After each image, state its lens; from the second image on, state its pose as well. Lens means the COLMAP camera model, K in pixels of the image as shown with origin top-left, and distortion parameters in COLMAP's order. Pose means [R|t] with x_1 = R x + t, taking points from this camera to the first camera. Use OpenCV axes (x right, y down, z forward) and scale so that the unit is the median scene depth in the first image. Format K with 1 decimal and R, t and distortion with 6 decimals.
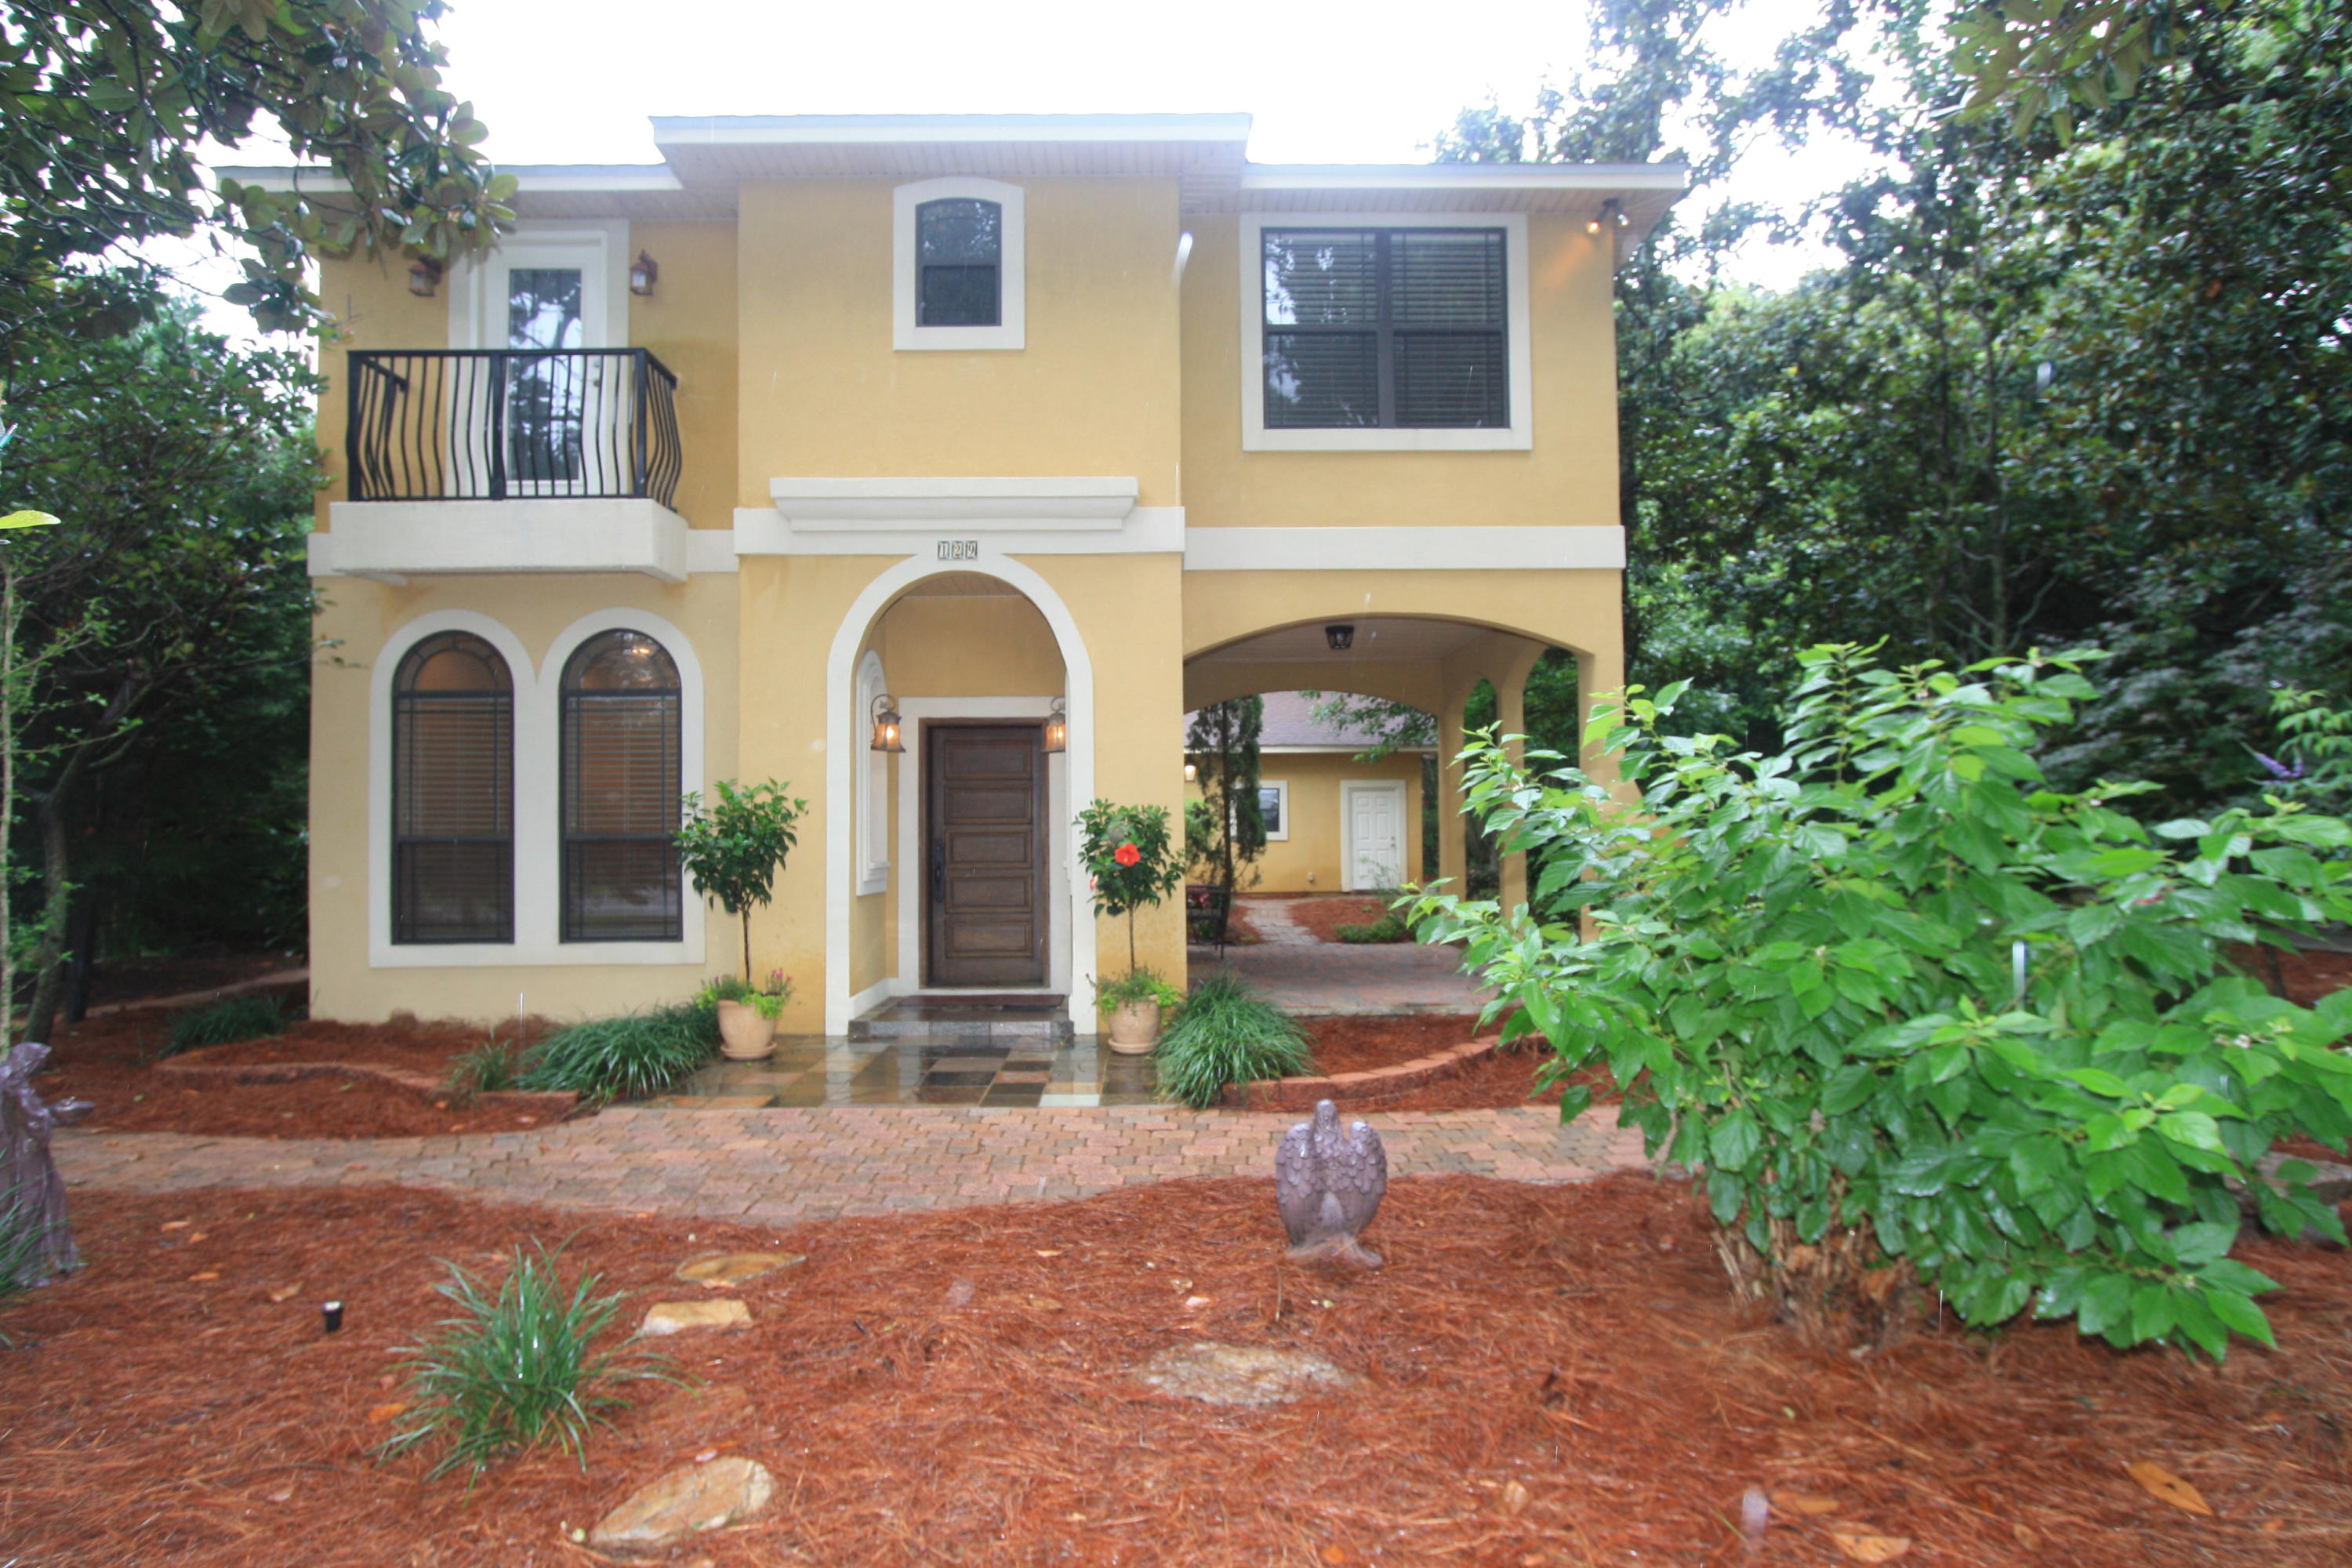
lens RADIAL K [[1275.3, 0, 1177.3], [0, 1275.3, 789.7], [0, 0, 1]] dist [-0.007411, 0.005208]
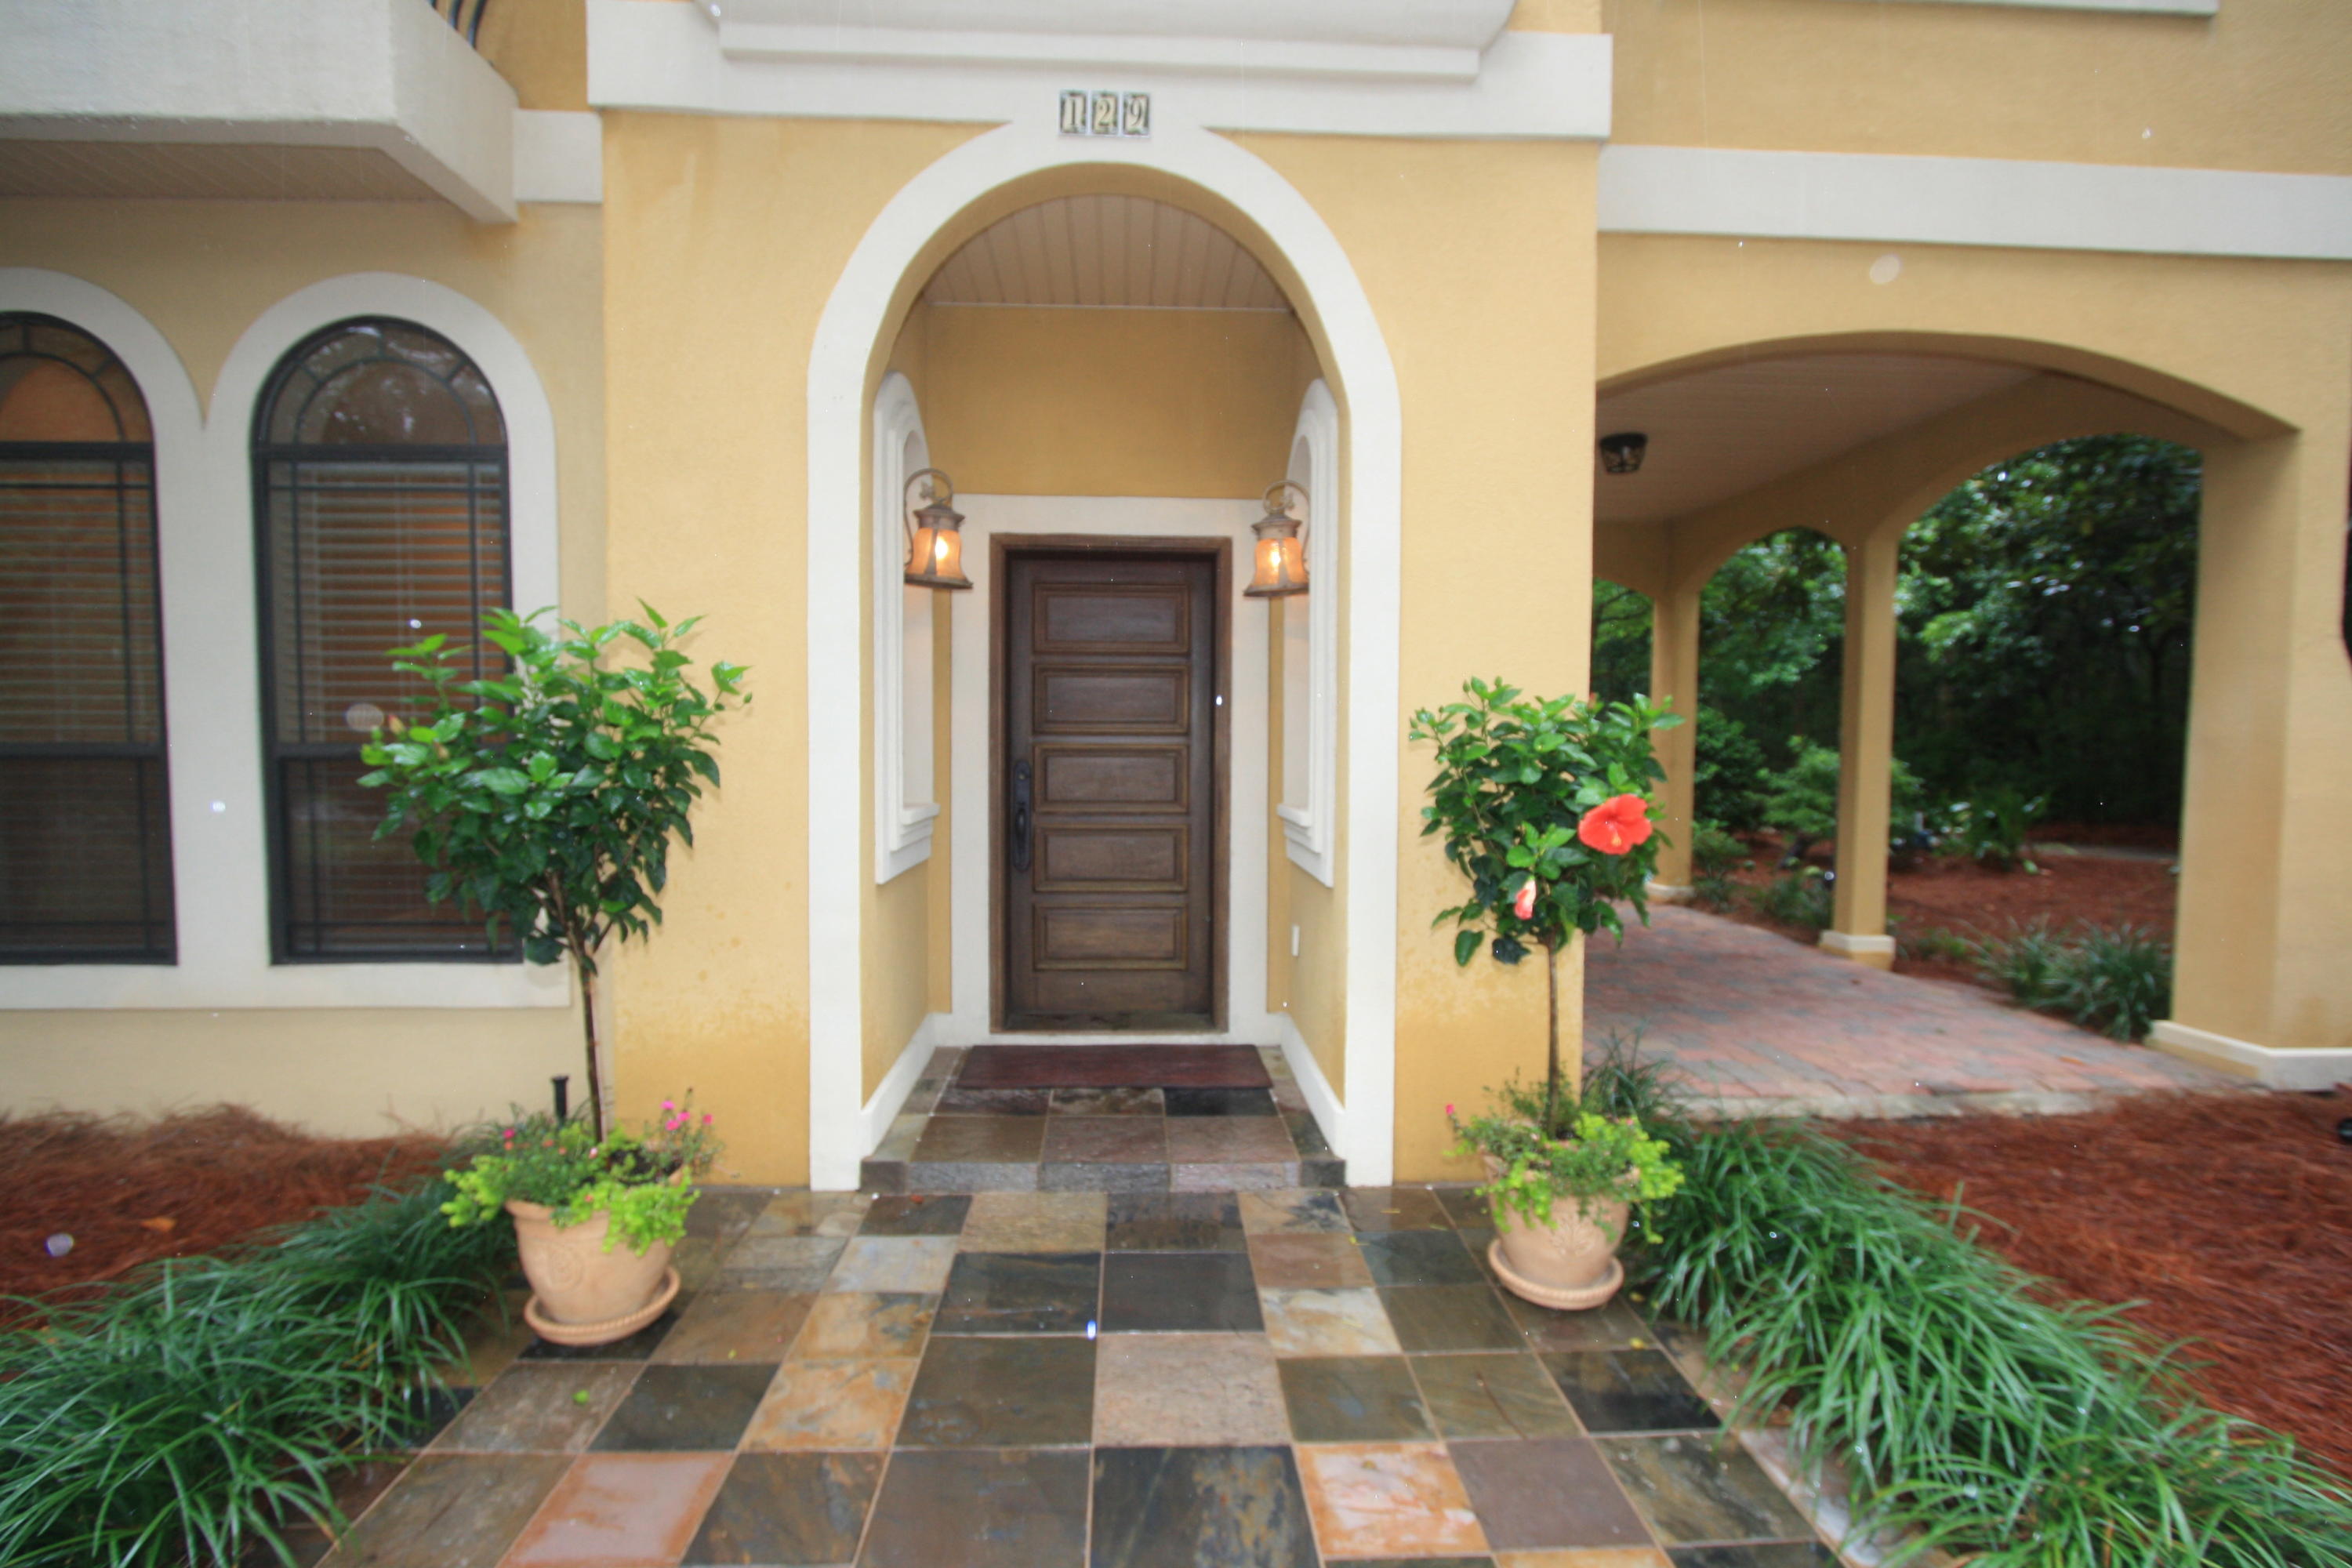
lens RADIAL K [[1050.9, 0, 1176.0], [0, 1050.9, 784.0], [0, 0, 1]] dist [-0.014467, 0.000068]
pose [[0.999159, 0.012898, 0.038926, -0.157297], [-0.015747, 0.997148, 0.073808, 0.016168], [-0.037863, -0.074358, 0.996513, 0.615820]]
